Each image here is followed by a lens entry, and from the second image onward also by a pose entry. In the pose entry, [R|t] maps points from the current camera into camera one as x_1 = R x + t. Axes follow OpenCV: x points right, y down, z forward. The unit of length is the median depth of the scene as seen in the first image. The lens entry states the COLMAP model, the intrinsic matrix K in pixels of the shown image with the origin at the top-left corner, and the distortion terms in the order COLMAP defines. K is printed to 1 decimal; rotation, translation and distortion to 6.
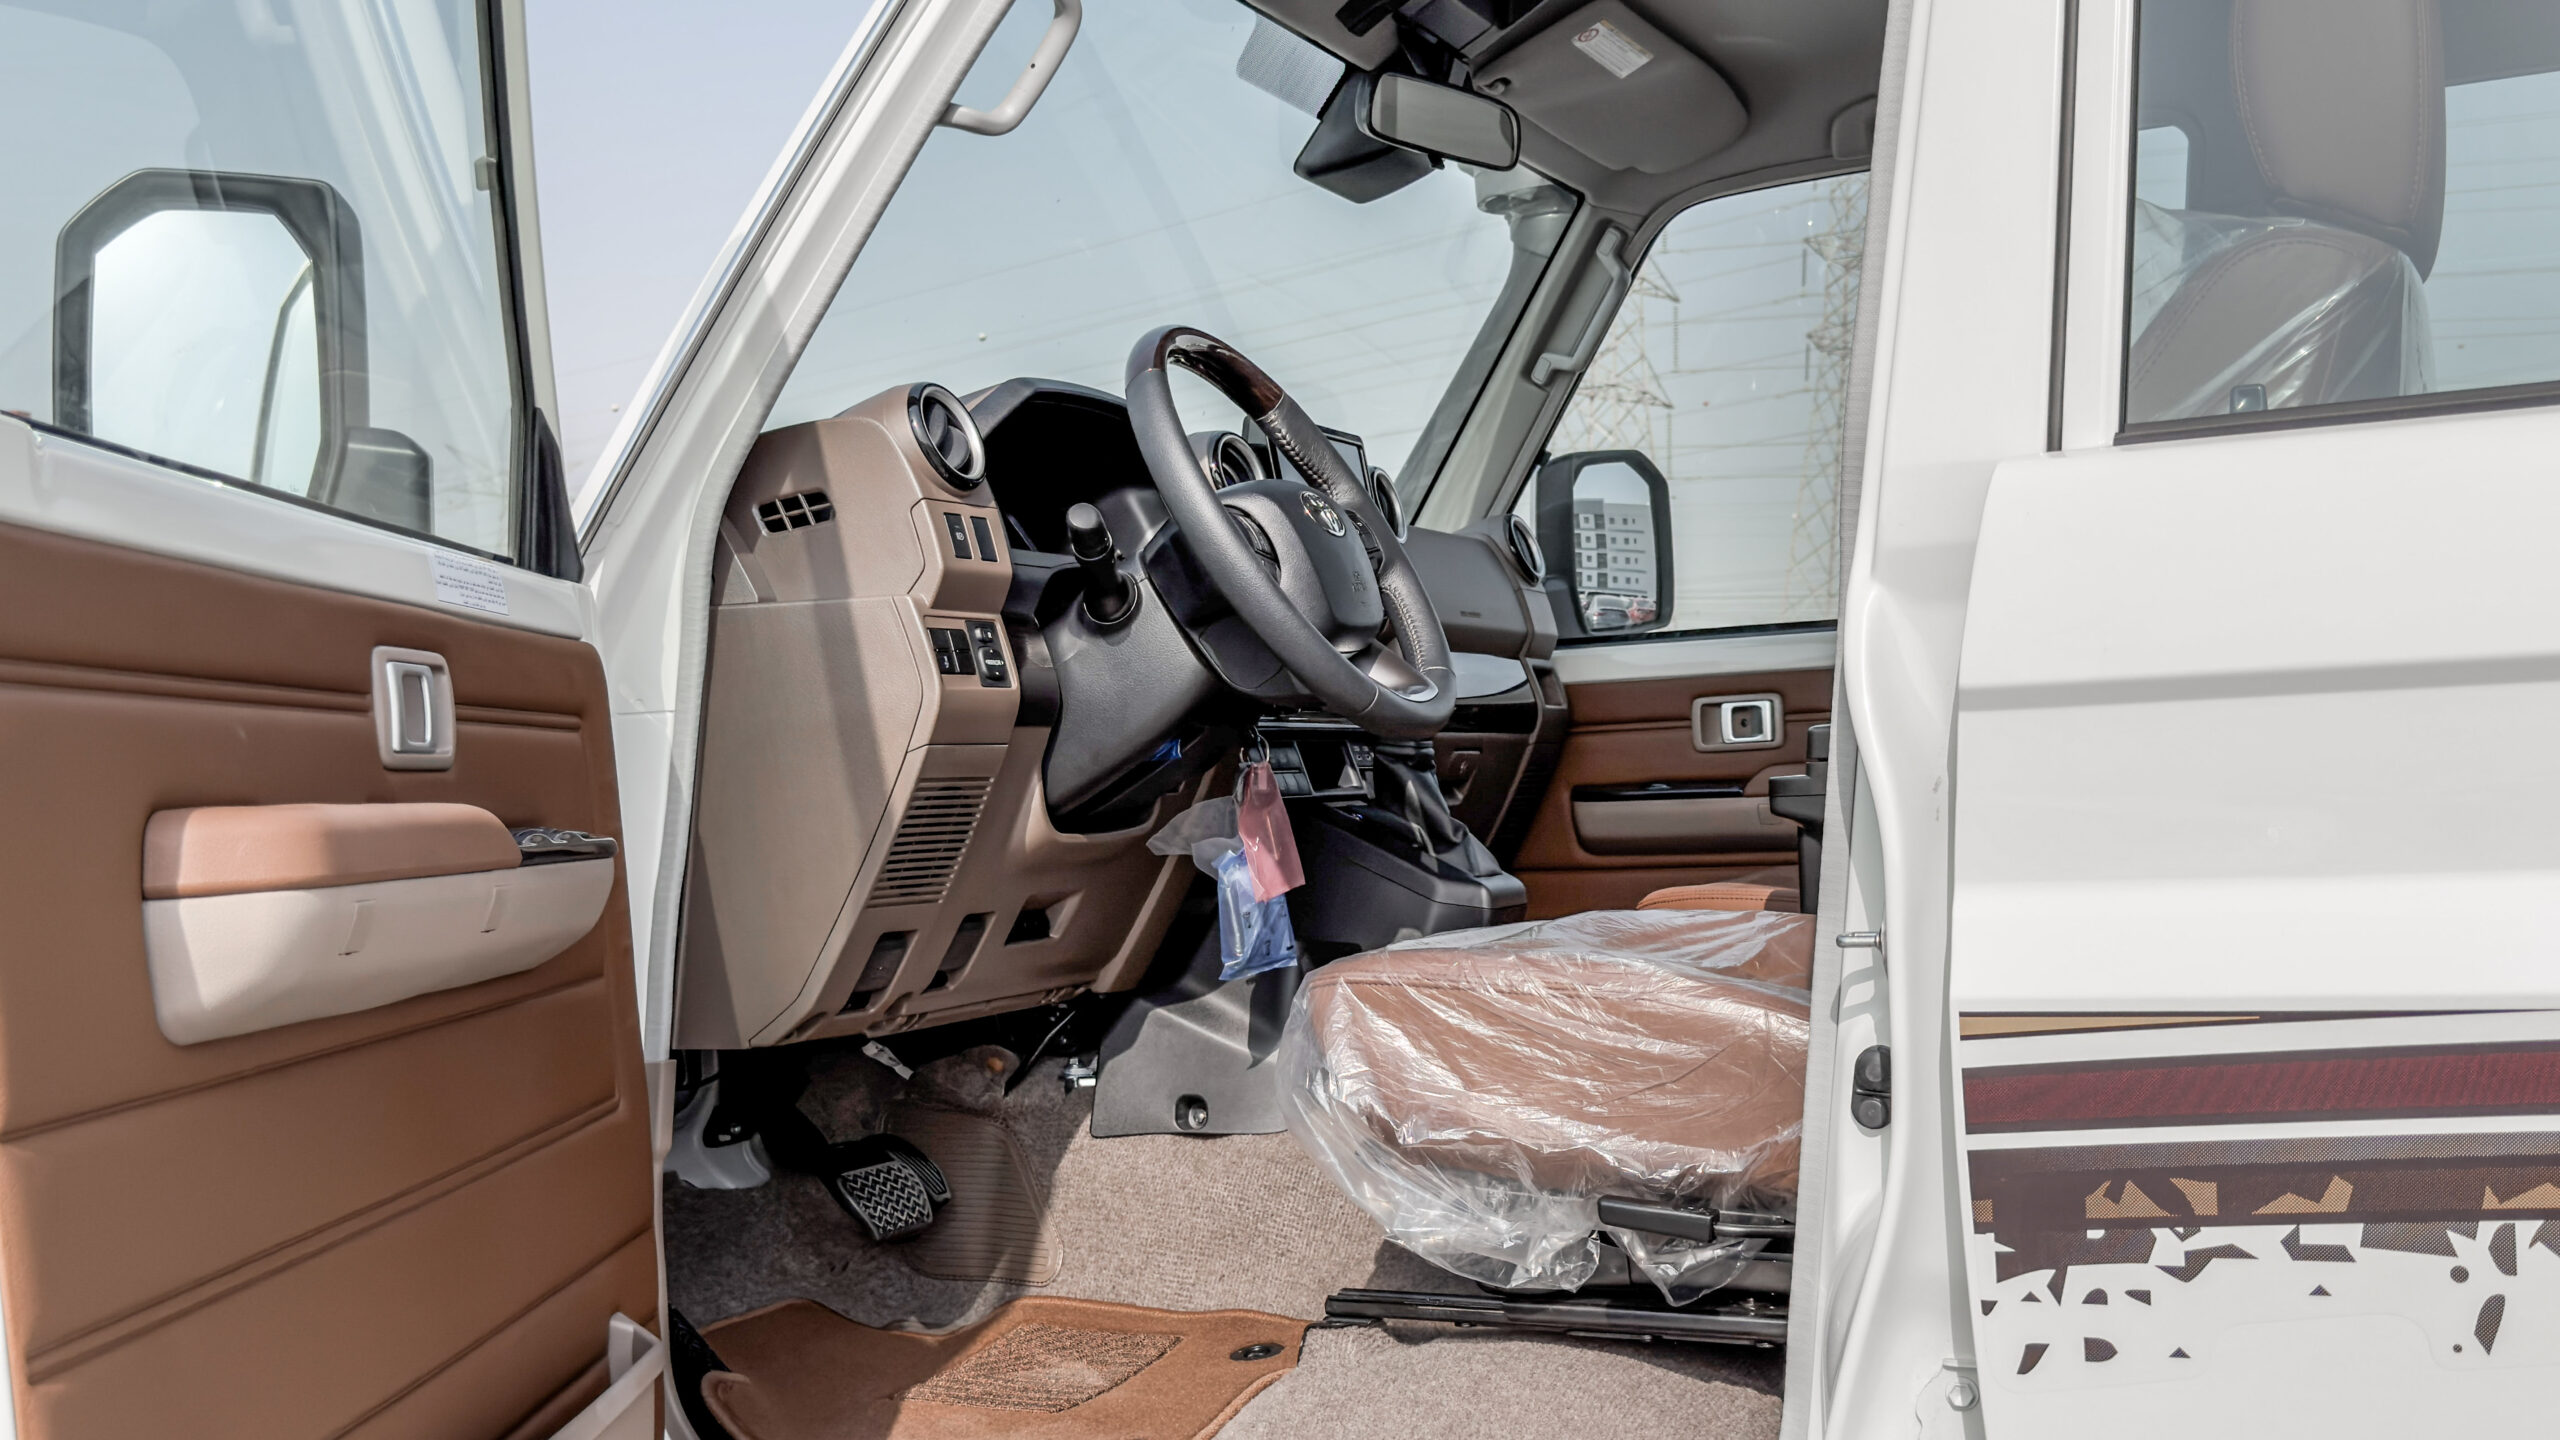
lens RADIAL K [[3030.1, 0, 1274.3], [0, 3030.1, 738.7], [0, 0, 1]] dist [0.163338, -0.249151]
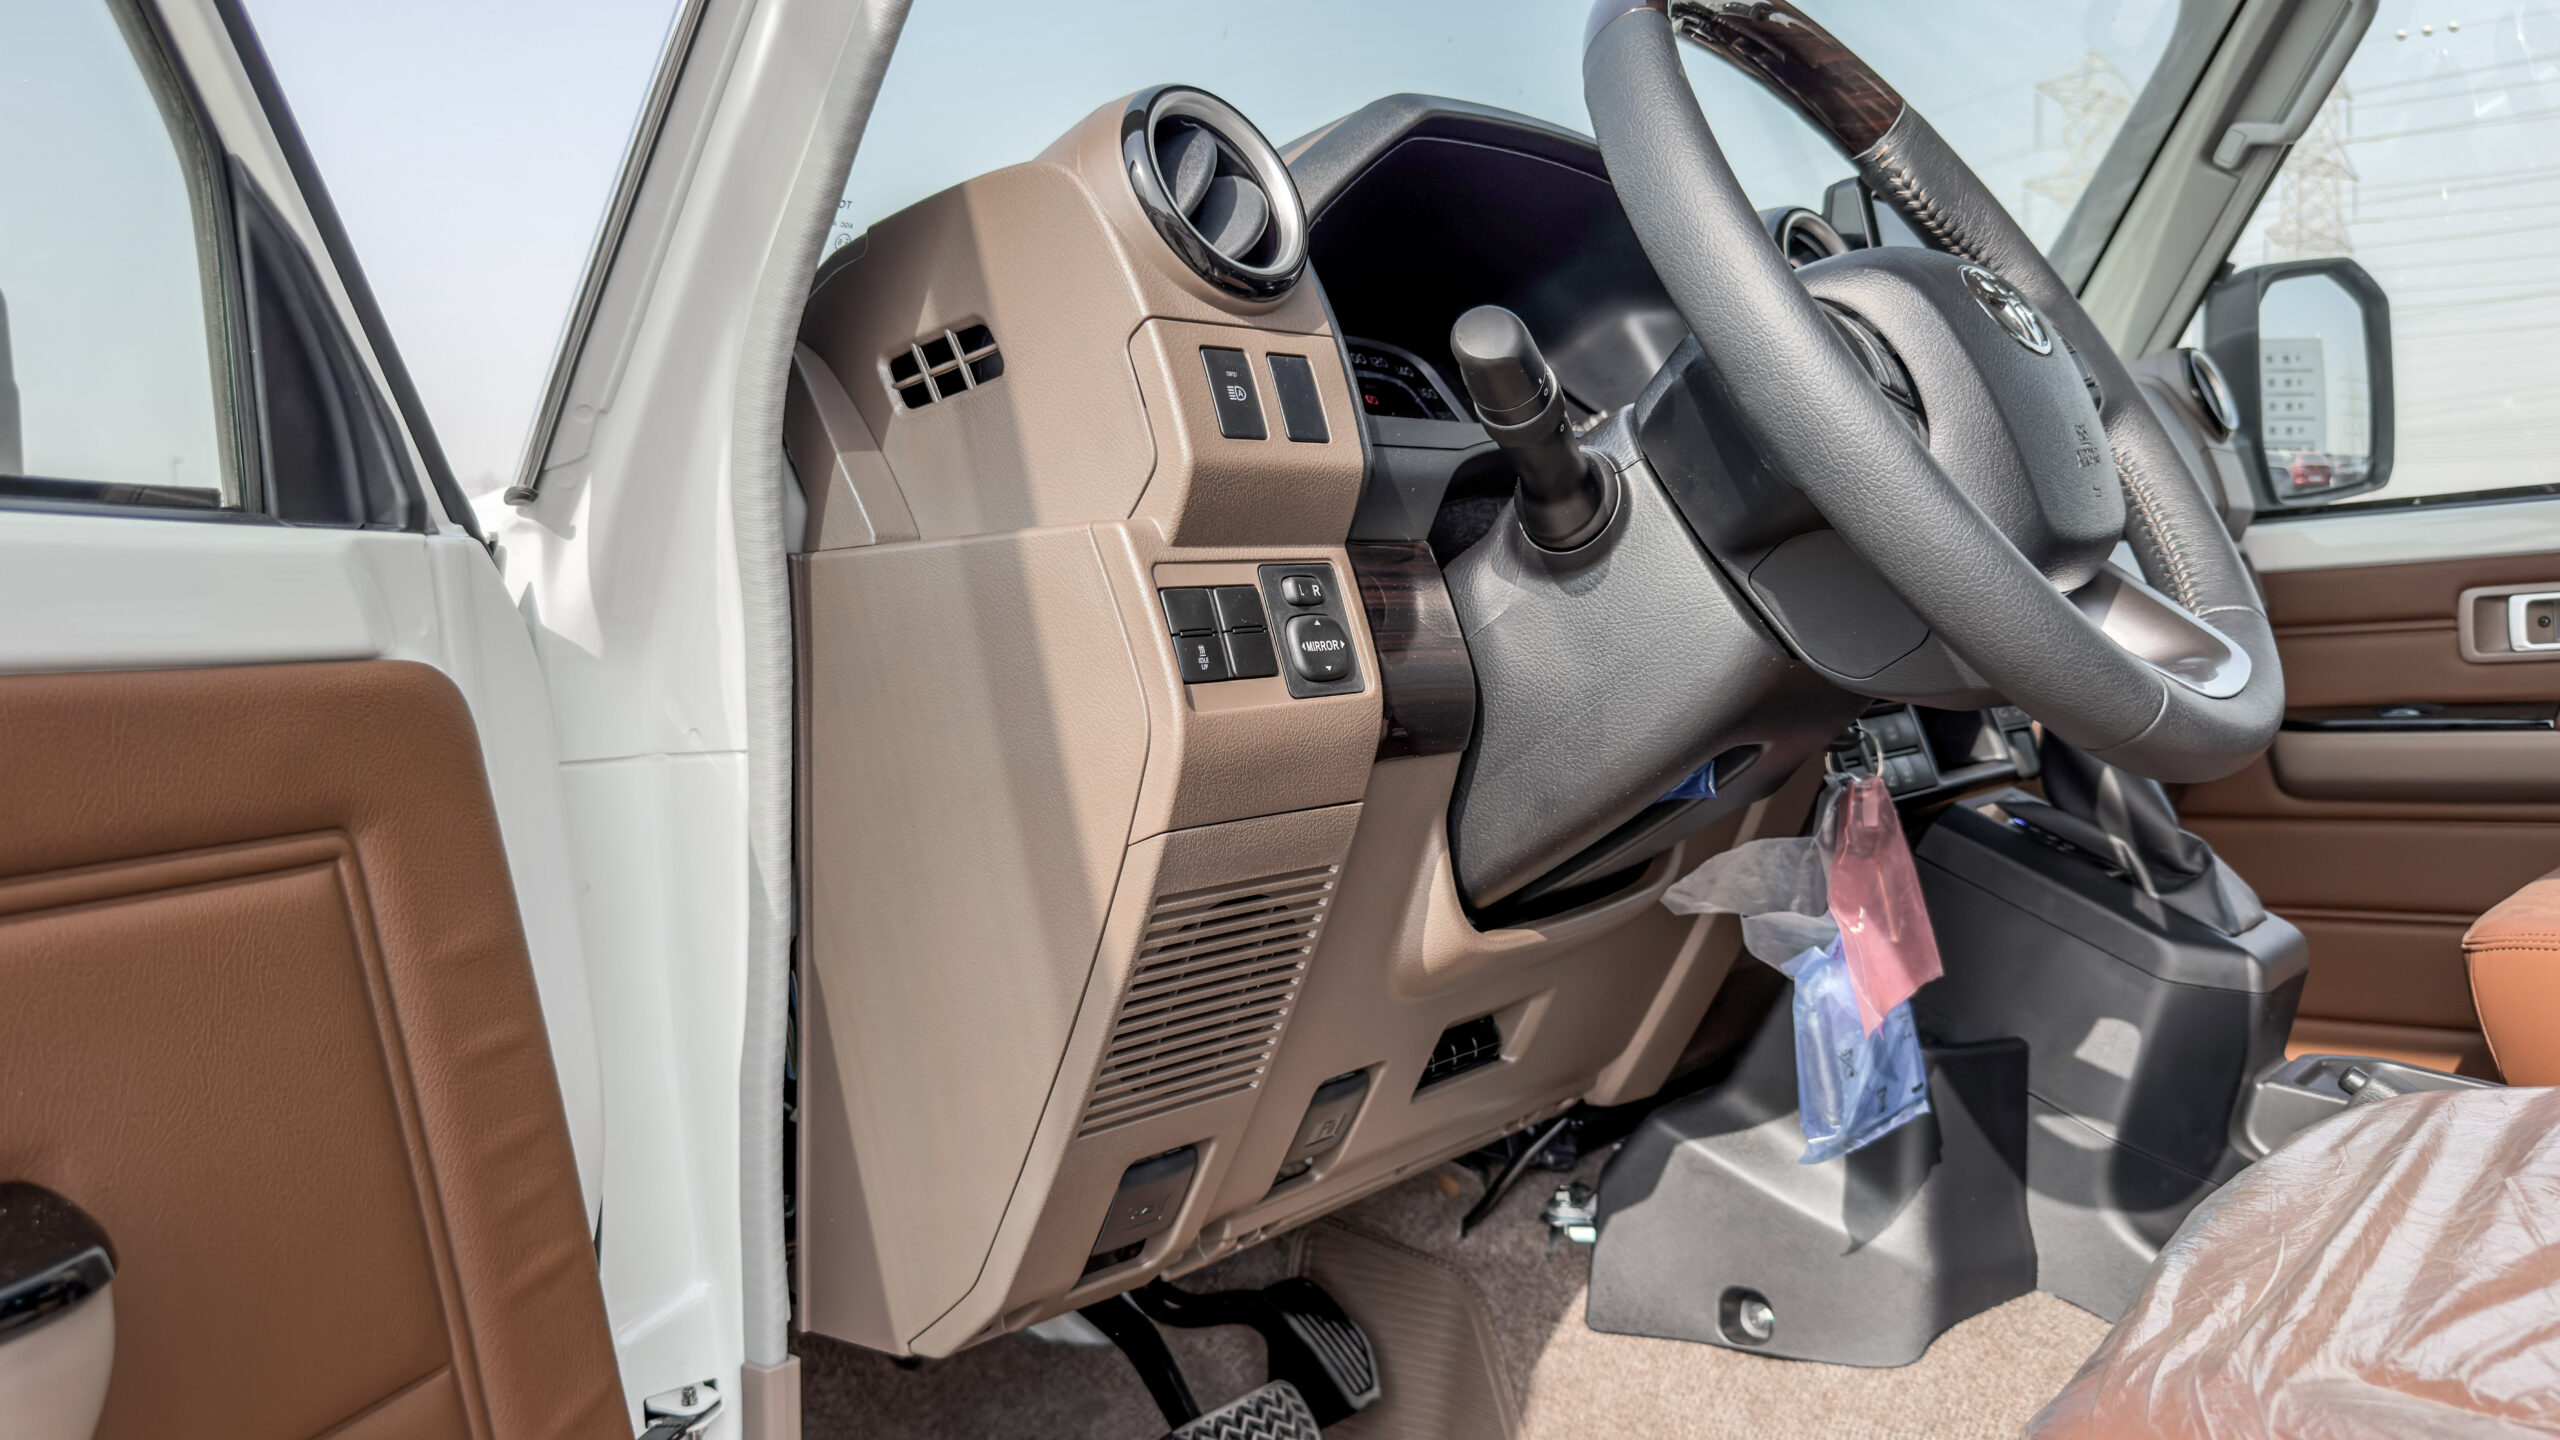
lens RADIAL K [[1737.7, 0, 1270.4], [0, 1737.7, 705.9], [0, 0, 1]] dist [-0.028491, 0.003954]
pose [[0.954377, -0.005507, -0.298554, -0.014776], [0.031756, 0.996032, 0.083143, -0.037696], [0.296911, -0.088831, 0.950764, 0.695271]]
